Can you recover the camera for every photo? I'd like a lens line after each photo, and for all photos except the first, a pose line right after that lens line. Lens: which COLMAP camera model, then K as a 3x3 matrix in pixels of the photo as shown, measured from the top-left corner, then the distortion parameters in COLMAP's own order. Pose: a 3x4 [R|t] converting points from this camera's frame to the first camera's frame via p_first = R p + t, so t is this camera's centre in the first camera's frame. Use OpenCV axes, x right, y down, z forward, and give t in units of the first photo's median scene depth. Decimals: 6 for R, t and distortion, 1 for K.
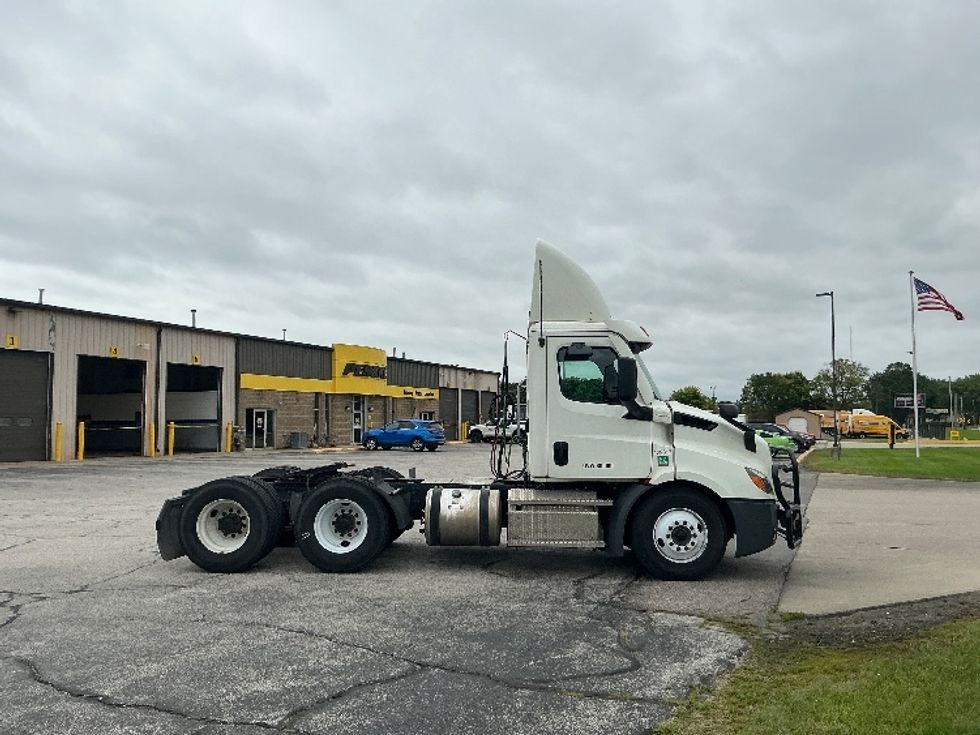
lens RADIAL K [[832.9, 0, 468.6], [0, 832.9, 366.4], [0, 0, 1]] dist [0.065191, -0.002701]
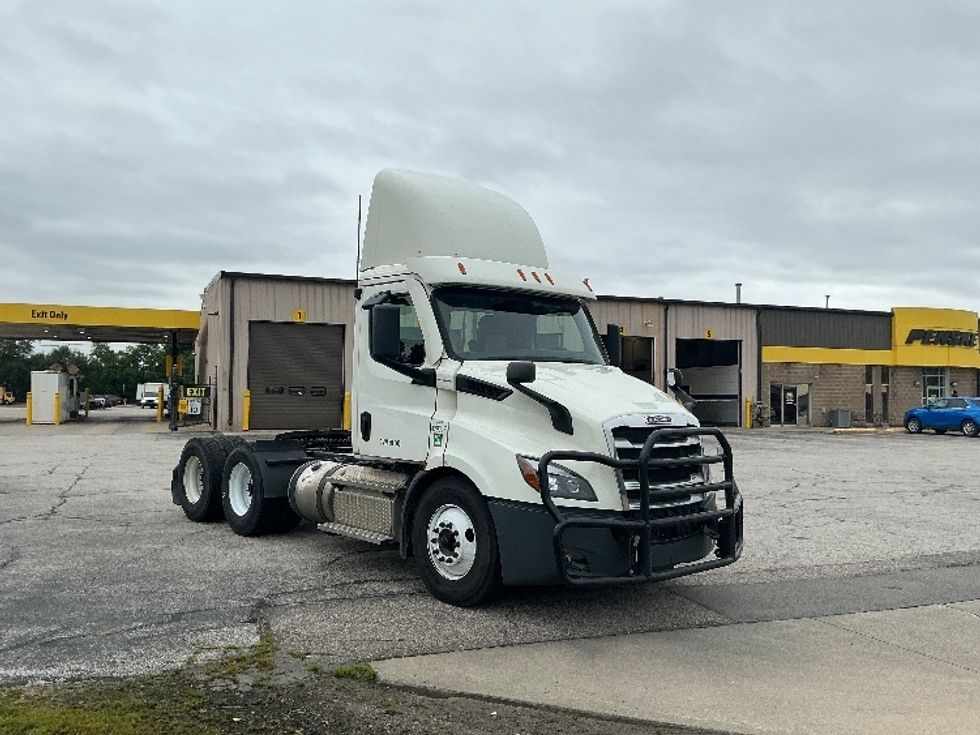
lens RADIAL K [[811.2, 0, 488.5], [0, 811.2, 372.1], [0, 0, 1]] dist [0.164647, -0.344133]
pose [[0.683790, -0.012803, -0.729566, 0.199311], [0.037132, 0.999161, 0.017268, 0.010258], [0.728733, -0.038898, 0.683692, 0.134219]]
